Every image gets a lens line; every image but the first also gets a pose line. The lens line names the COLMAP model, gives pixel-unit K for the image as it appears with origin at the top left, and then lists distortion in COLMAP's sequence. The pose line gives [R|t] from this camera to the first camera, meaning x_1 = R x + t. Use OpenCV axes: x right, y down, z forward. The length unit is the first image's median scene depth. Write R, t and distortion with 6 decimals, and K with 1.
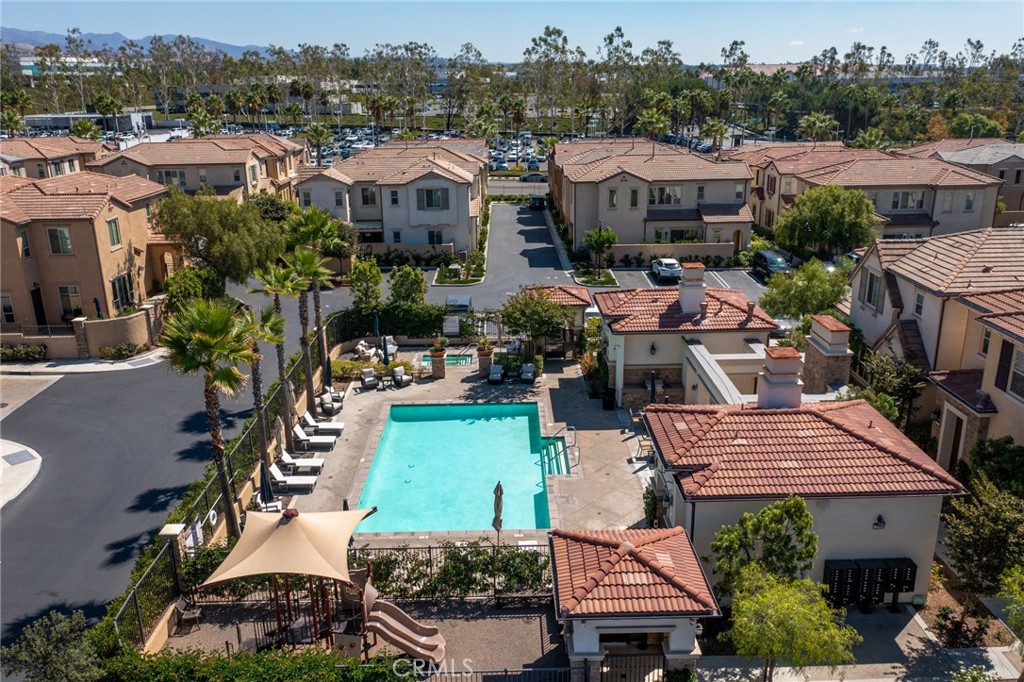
lens RADIAL K [[816.4, 0, 512.0], [0, 816.4, 341.0], [0, 0, 1]] dist [-0.006623, 0.004179]
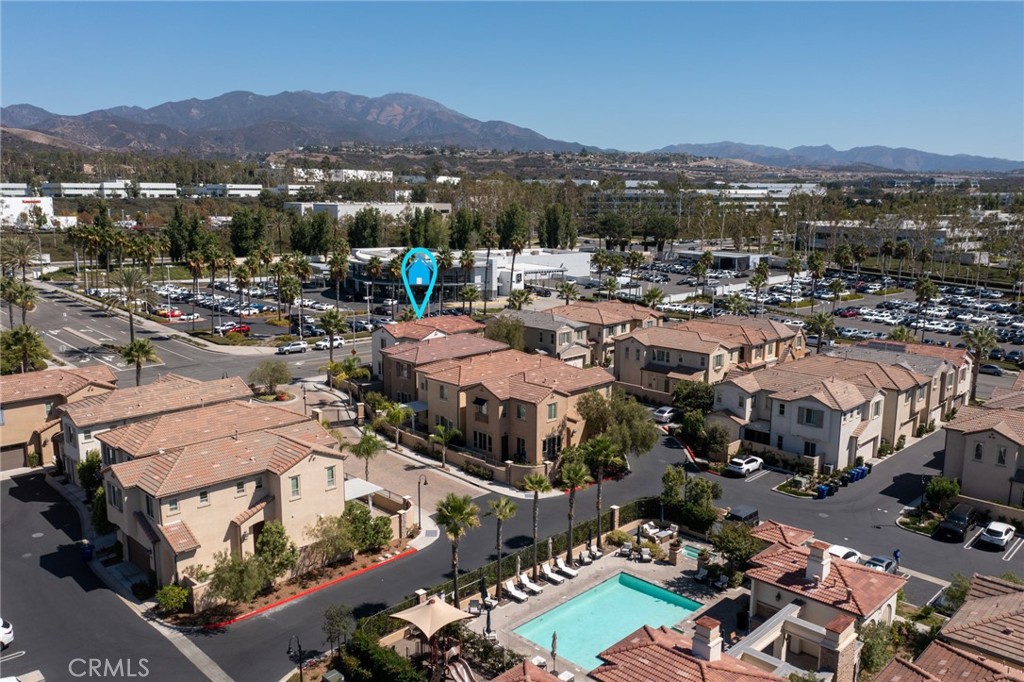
lens RADIAL K [[816.4, 0, 512.0], [0, 816.4, 341.0], [0, 0, 1]] dist [-0.006623, 0.004179]
pose [[0.705471, 0.145768, -0.693586, 0.589494], [-0.230038, 0.972733, -0.029544, -0.208439], [0.670368, 0.180393, 0.719768, -0.269168]]
